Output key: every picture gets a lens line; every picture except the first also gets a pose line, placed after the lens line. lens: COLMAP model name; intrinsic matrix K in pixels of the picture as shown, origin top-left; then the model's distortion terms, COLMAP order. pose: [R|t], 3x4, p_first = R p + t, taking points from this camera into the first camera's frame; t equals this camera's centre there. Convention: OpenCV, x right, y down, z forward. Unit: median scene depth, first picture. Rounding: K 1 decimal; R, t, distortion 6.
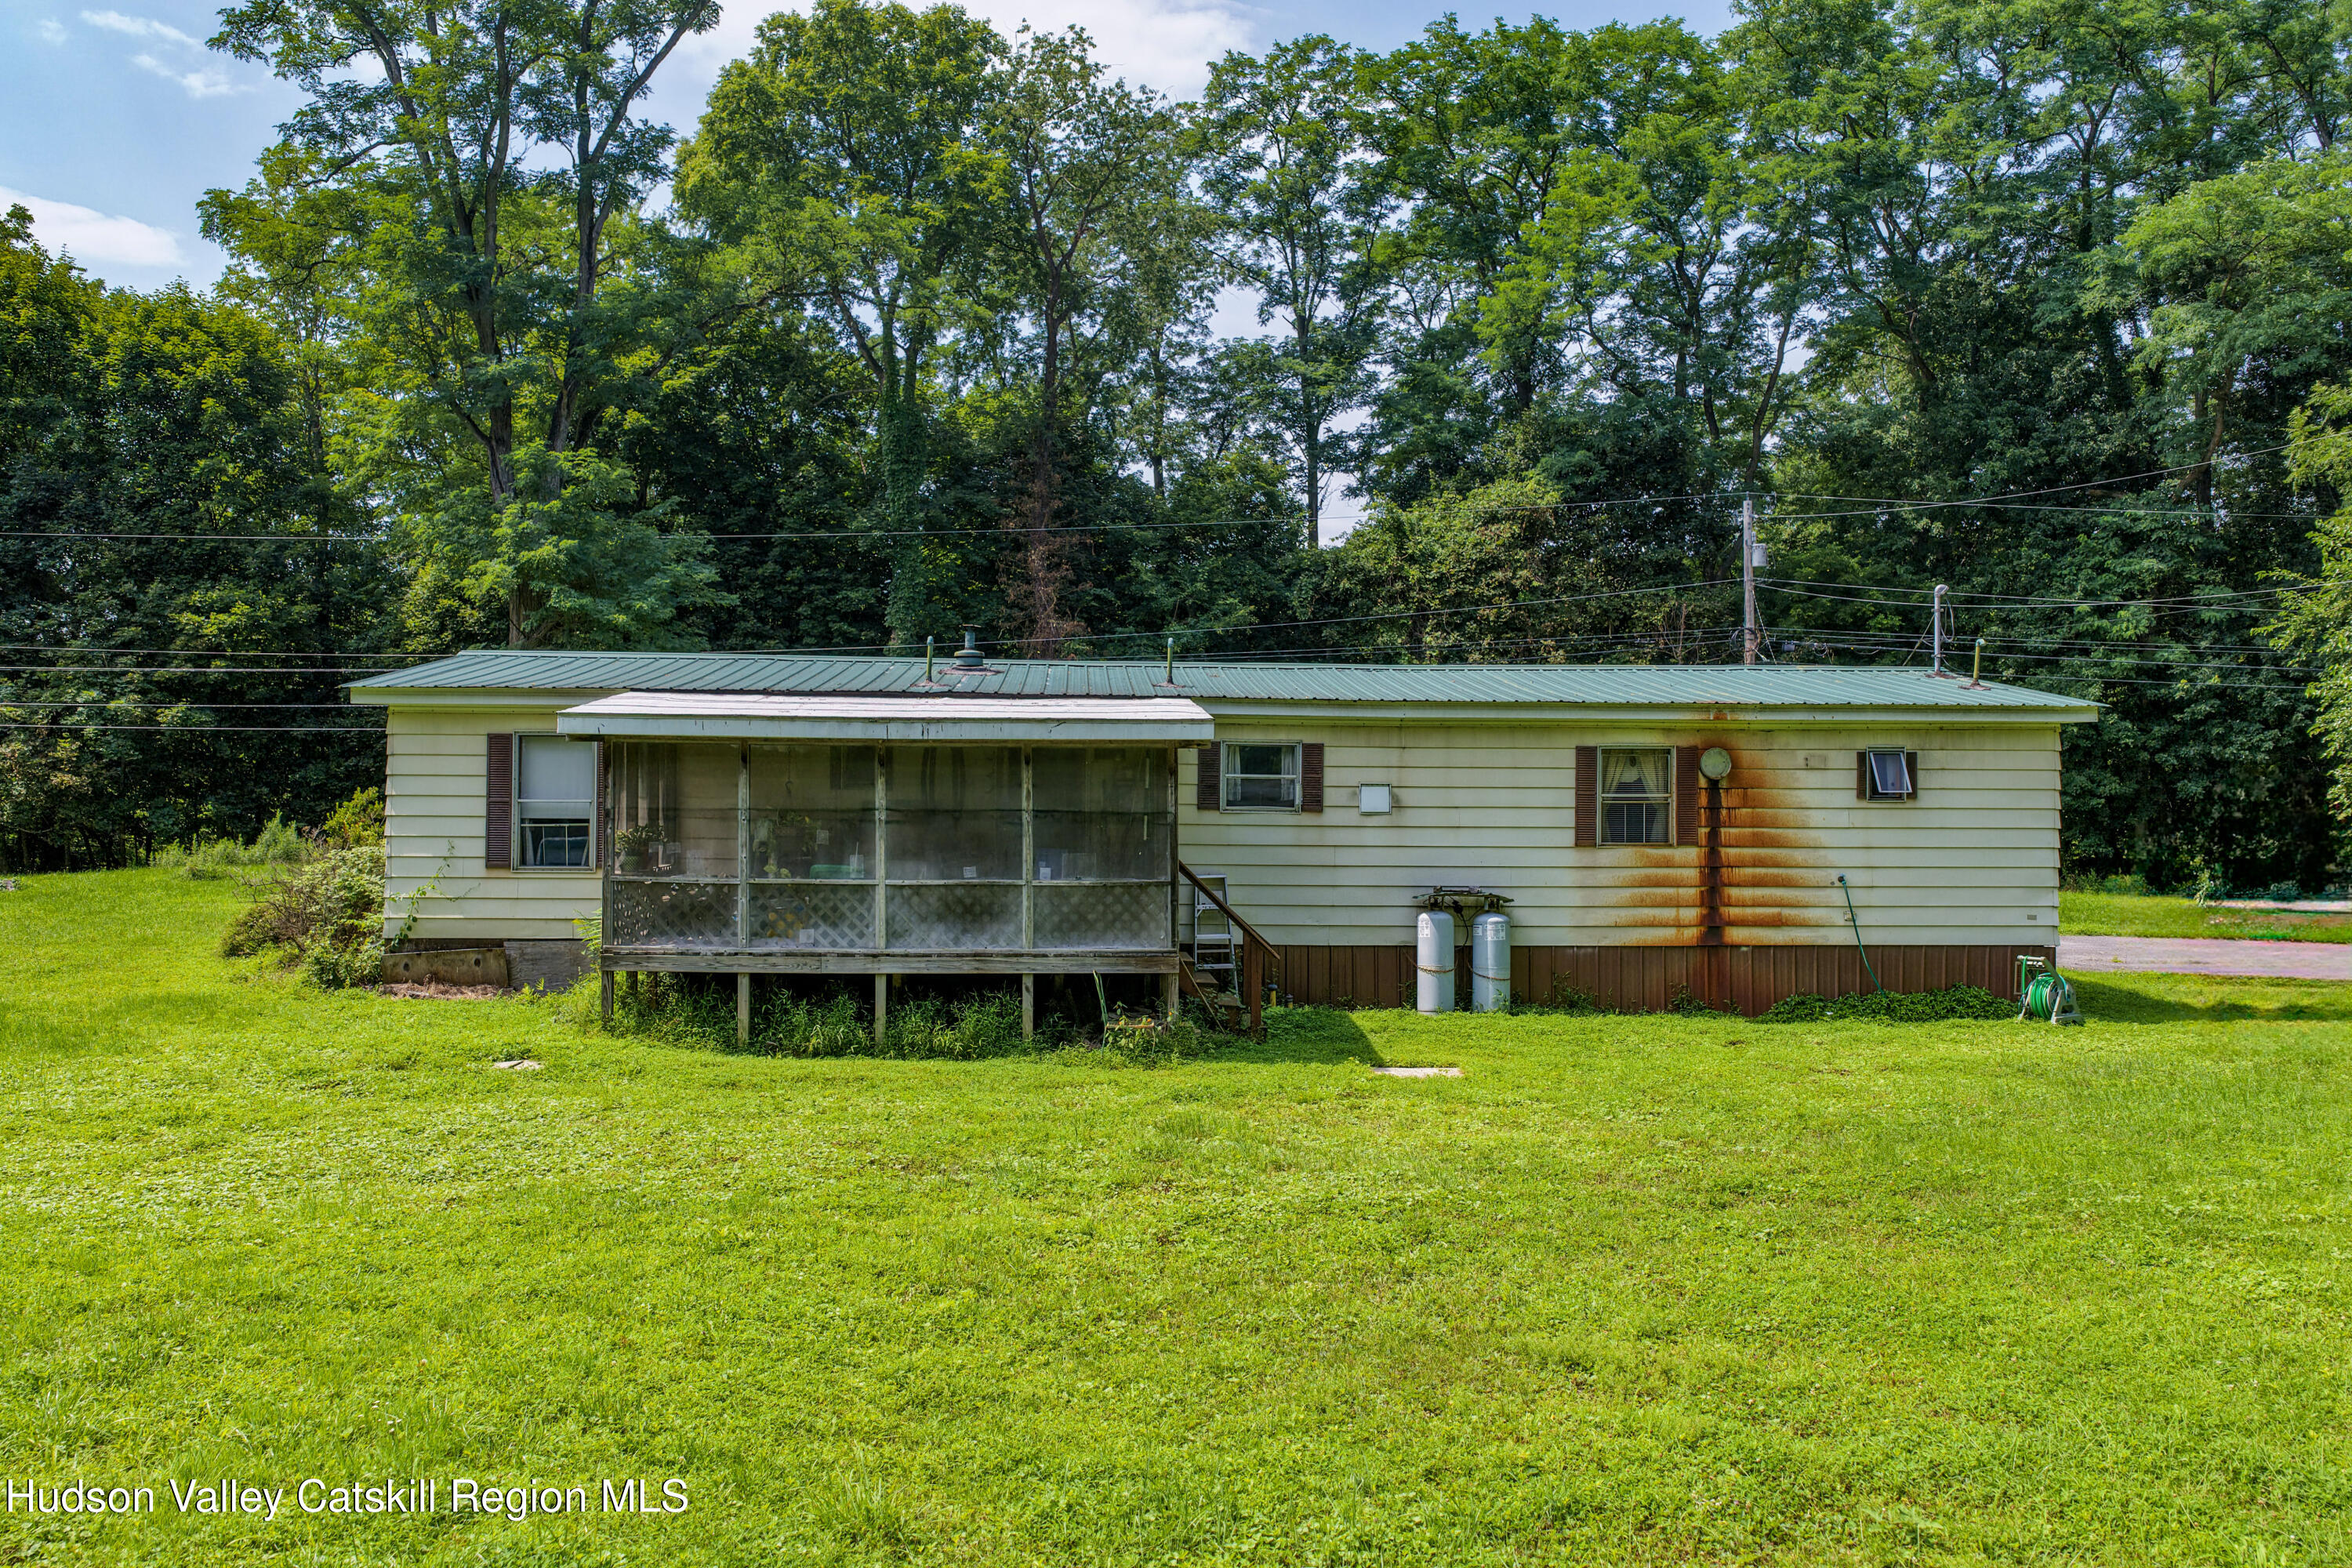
lens RADIAL K [[1946.7, 0, 1176.0], [0, 1946.7, 784.0], [0, 0, 1]] dist [0.000625, 0.004080]
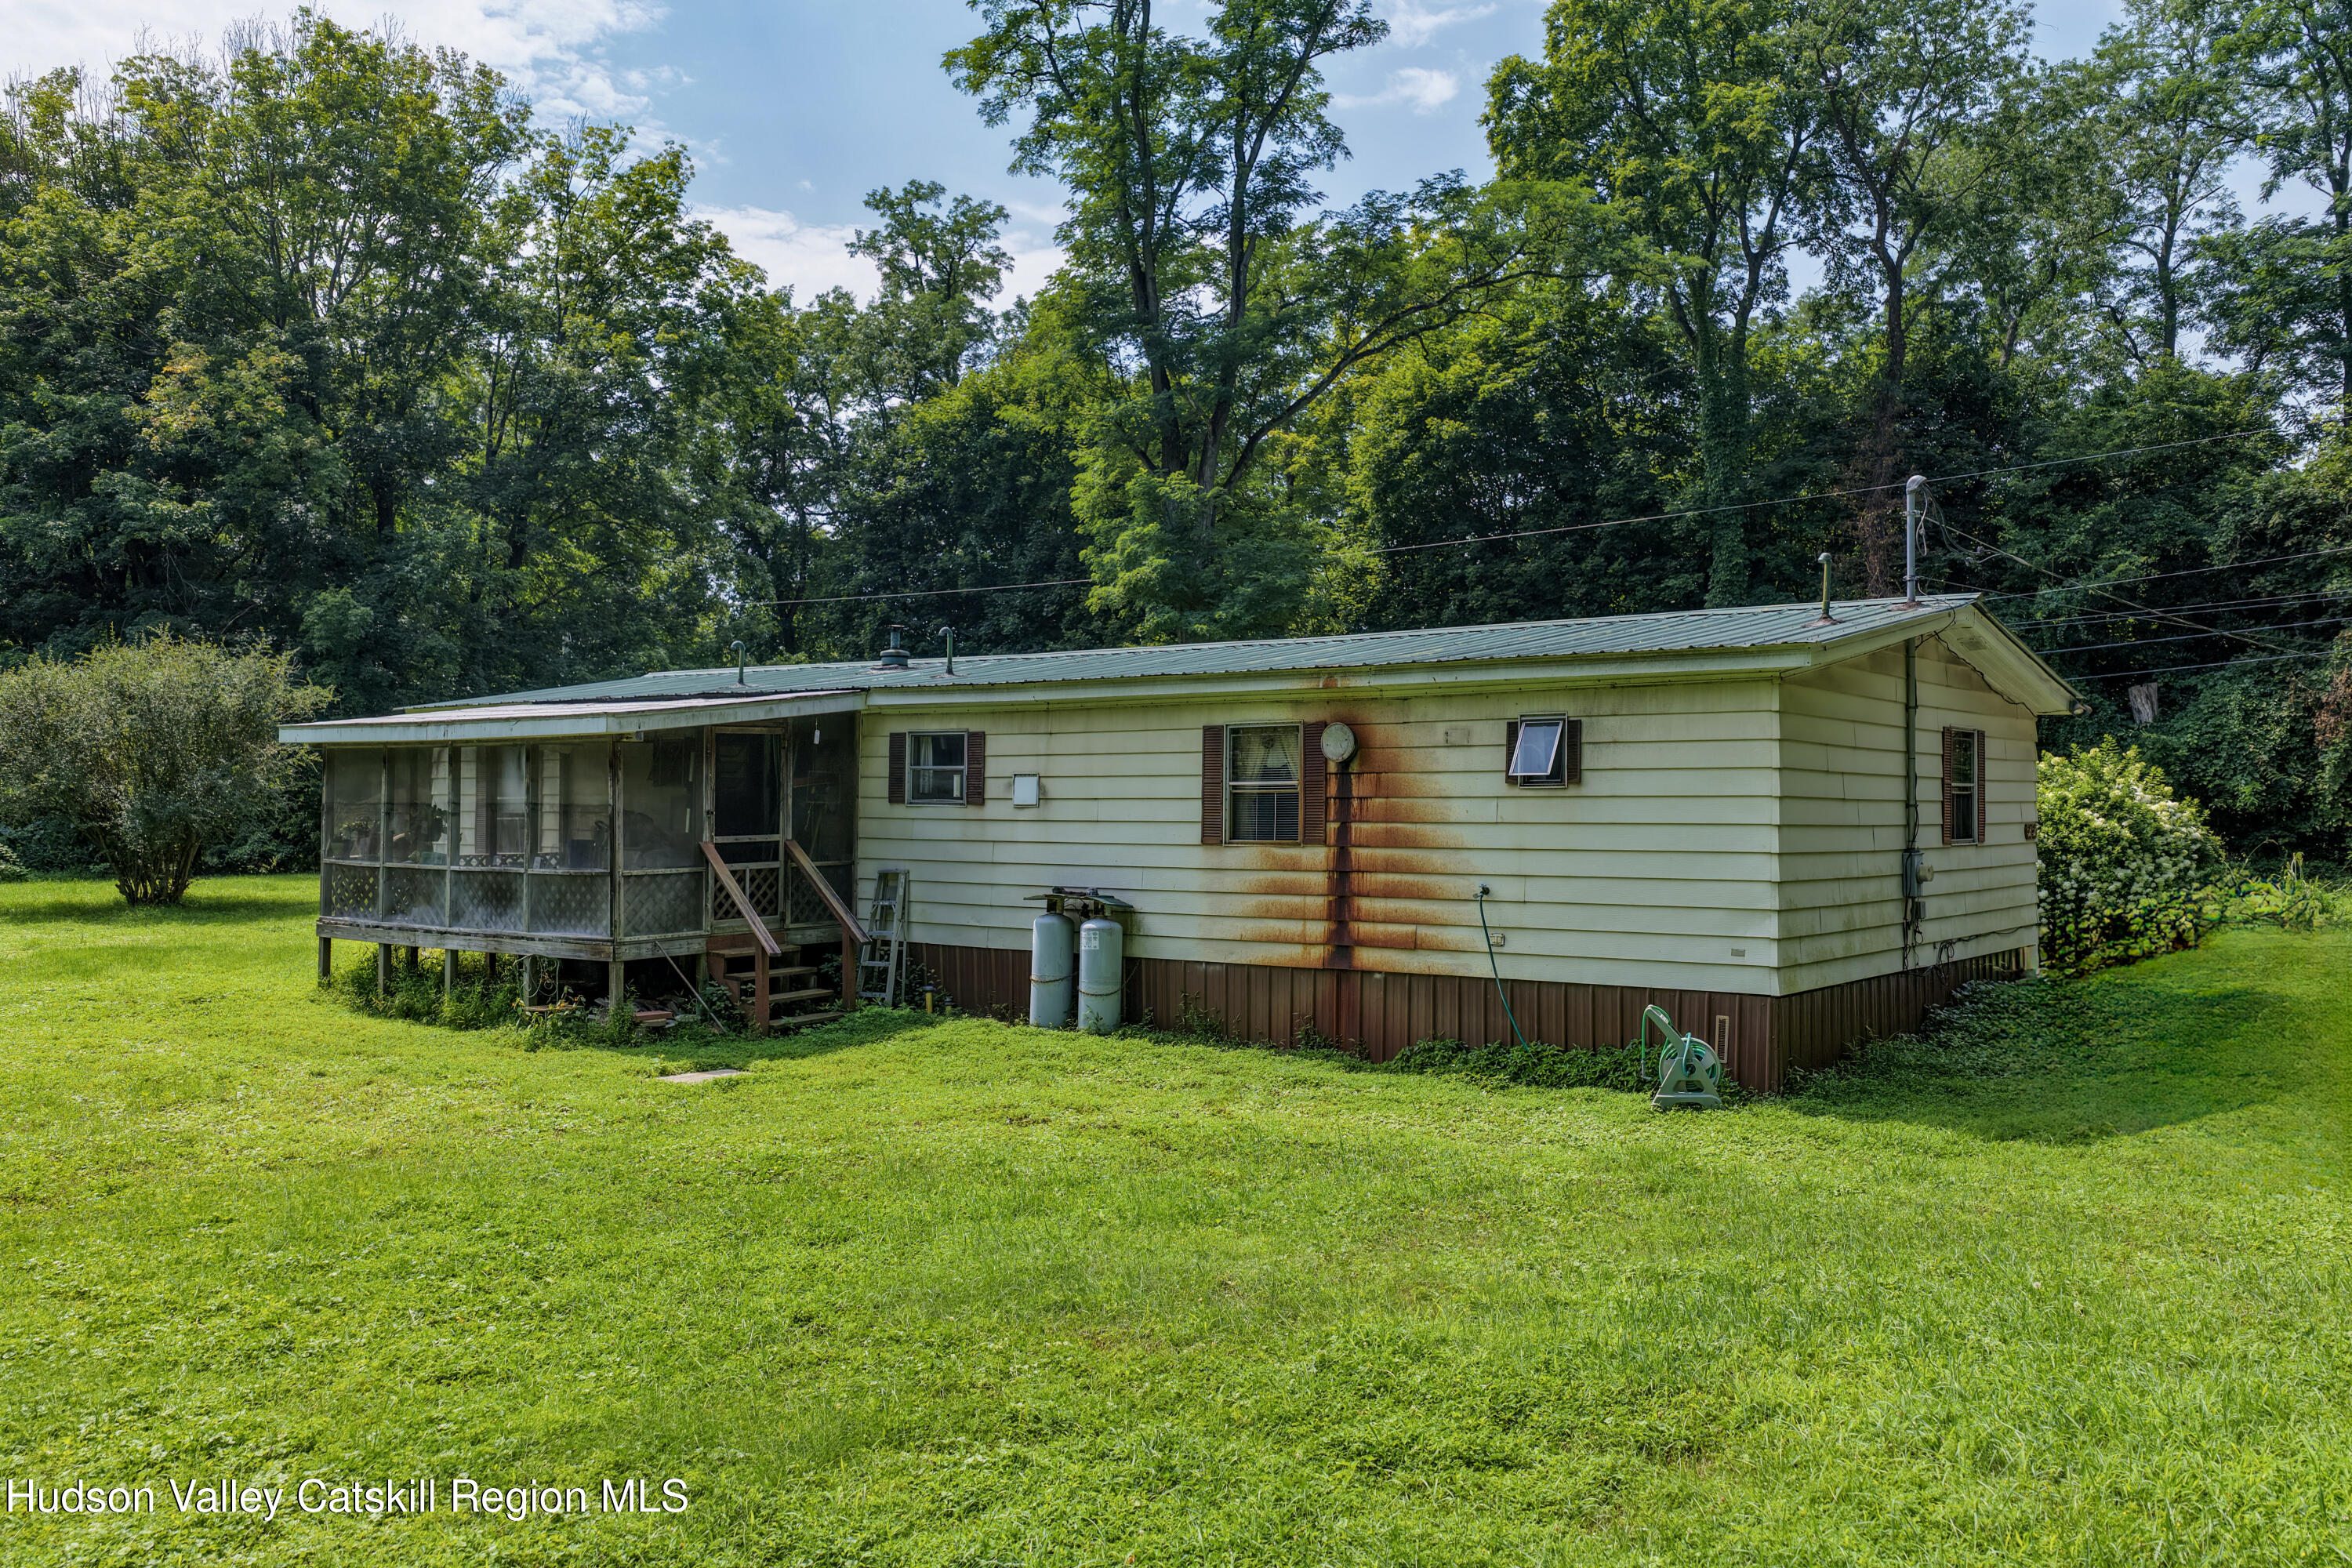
lens RADIAL K [[1946.7, 0, 1176.0], [0, 1946.7, 784.0], [0, 0, 1]] dist [0.000625, 0.004080]
pose [[0.758053, -0.011346, -0.652094, 0.747553], [0.010037, 0.999933, -0.005730, 0.010559], [0.652115, -0.002201, 0.758117, 0.349541]]
